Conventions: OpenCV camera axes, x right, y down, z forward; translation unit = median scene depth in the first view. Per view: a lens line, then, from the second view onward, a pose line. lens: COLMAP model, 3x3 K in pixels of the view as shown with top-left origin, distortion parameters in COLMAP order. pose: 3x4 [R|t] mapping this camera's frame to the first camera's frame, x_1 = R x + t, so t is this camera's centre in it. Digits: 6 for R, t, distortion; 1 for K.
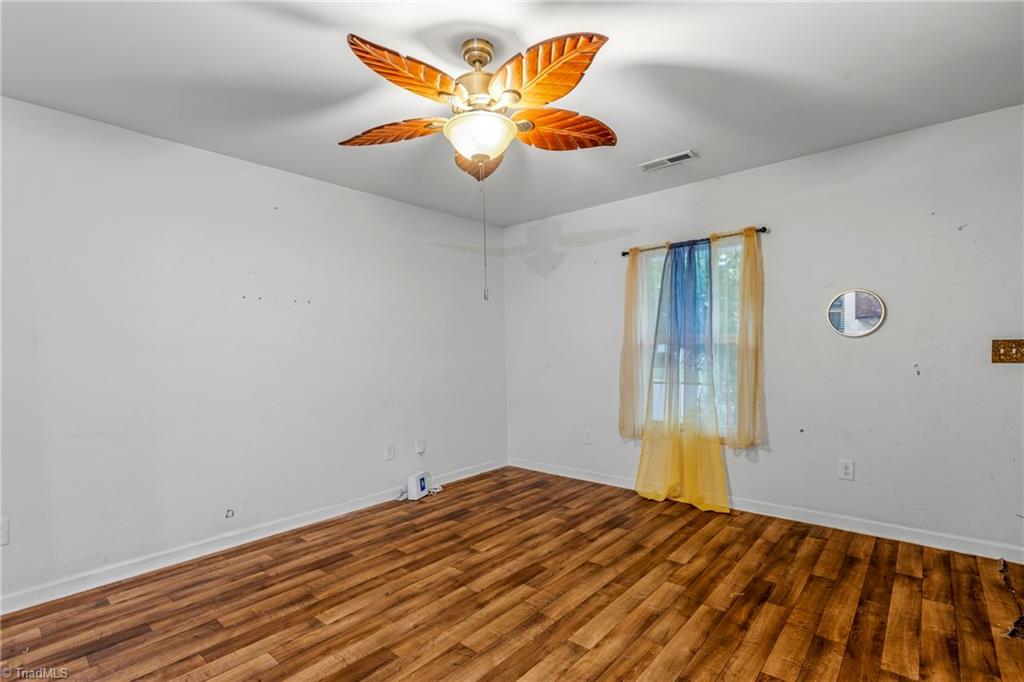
lens RADIAL K [[486.5, 0, 505.9], [0, 486.5, 318.8], [0, 0, 1]] dist [-0.000845, -0.000190]
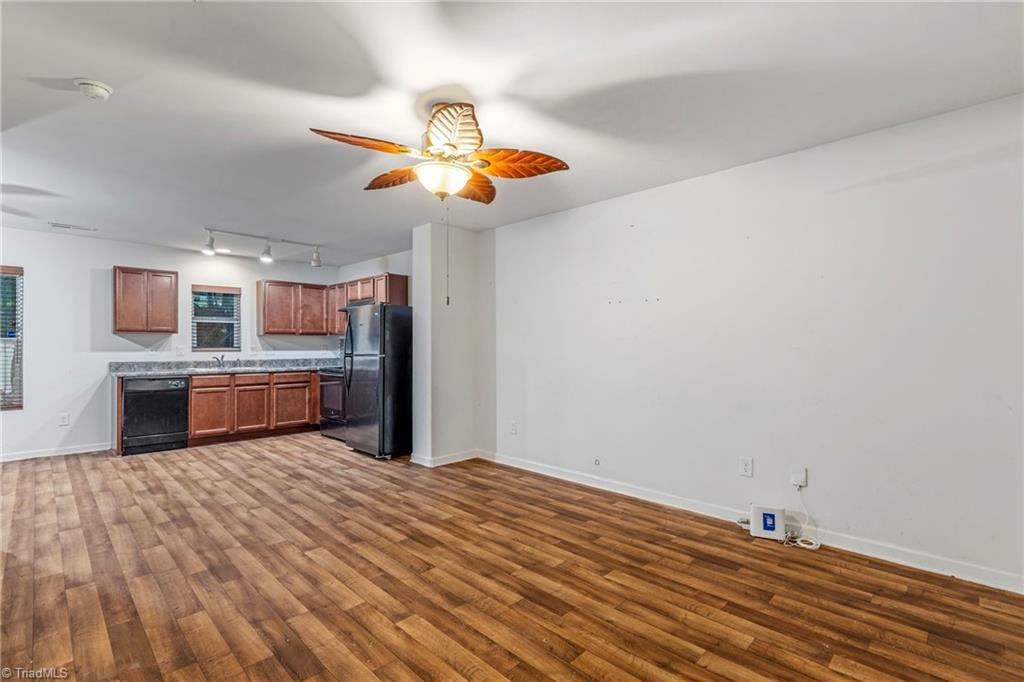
lens RADIAL K [[468.8, 0, 512.1], [0, 468.8, 344.6], [0, 0, 1]] dist [-0.001521, 0.000096]
pose [[-0.057152, 0.017094, -0.998219, 0.816564], [0.061074, 0.998041, 0.013595, 0.039414], [0.996496, -0.060189, -0.058084, 0.929597]]
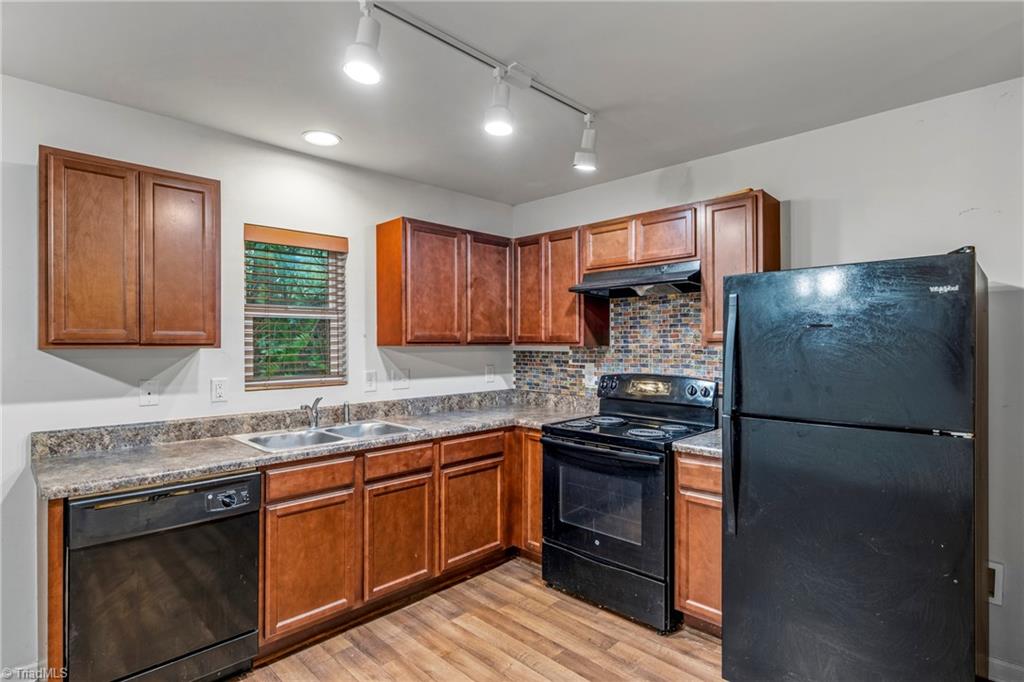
lens RADIAL K [[514.9, 0, 511.5], [0, 514.9, 342.4], [0, 0, 1]] dist [-0.000415, 0.000387]
pose [[-0.059360, 0.019048, -0.998055, -0.319052], [0.061800, 0.997970, 0.015370, -0.060906], [0.996322, -0.060768, -0.060416, -0.101190]]
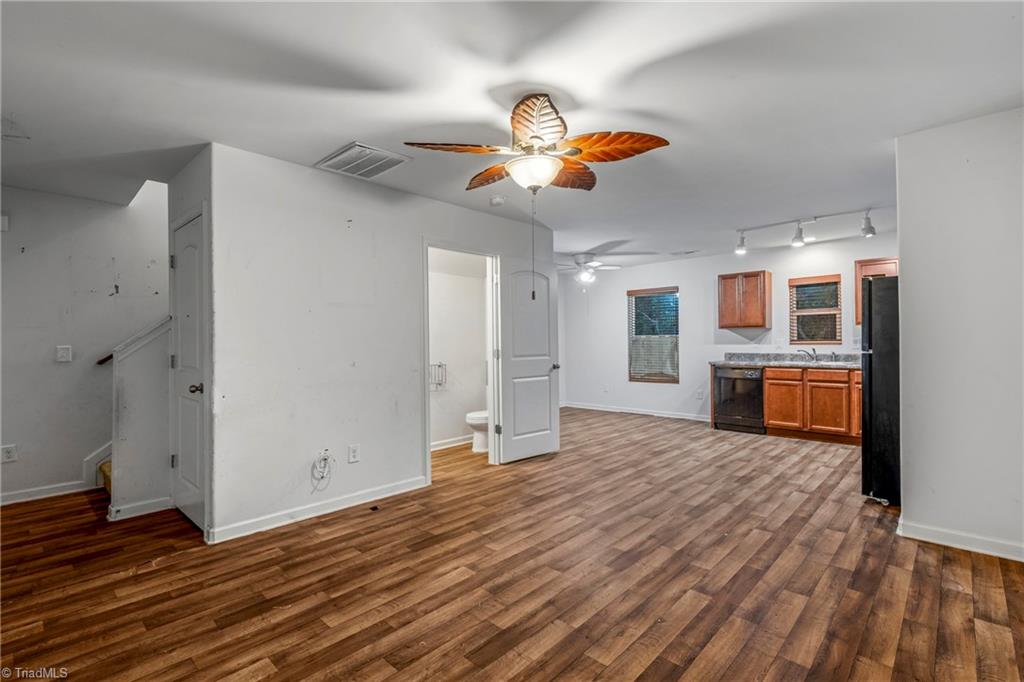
lens RADIAL K [[474.2, 0, 512.8], [0, 474.2, 337.6], [0, 0, 1]] dist [-0.000023, -0.000568]
pose [[-0.998921, 0.029776, 0.035637, -0.020323], [0.027226, 0.997175, -0.070004, 0.098716], [-0.037621, -0.068958, -0.996910, 1.604551]]
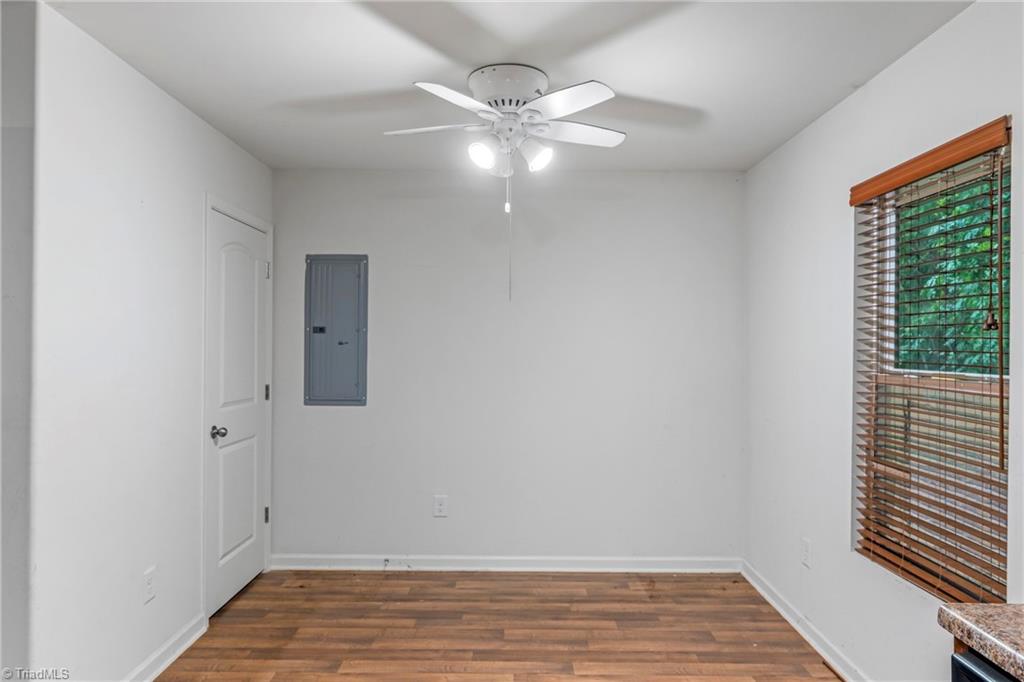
lens RADIAL K [[667.0, 0, 512.0], [0, 667.0, 341.0], [0, 0, 1]] dist [-0.003957, -0.000302]
pose [[-0.655461, 0.022044, 0.754907, -0.997809], [-0.037012, 0.997435, -0.061263, -0.049724], [-0.754321, -0.068096, -0.652964, -0.176517]]
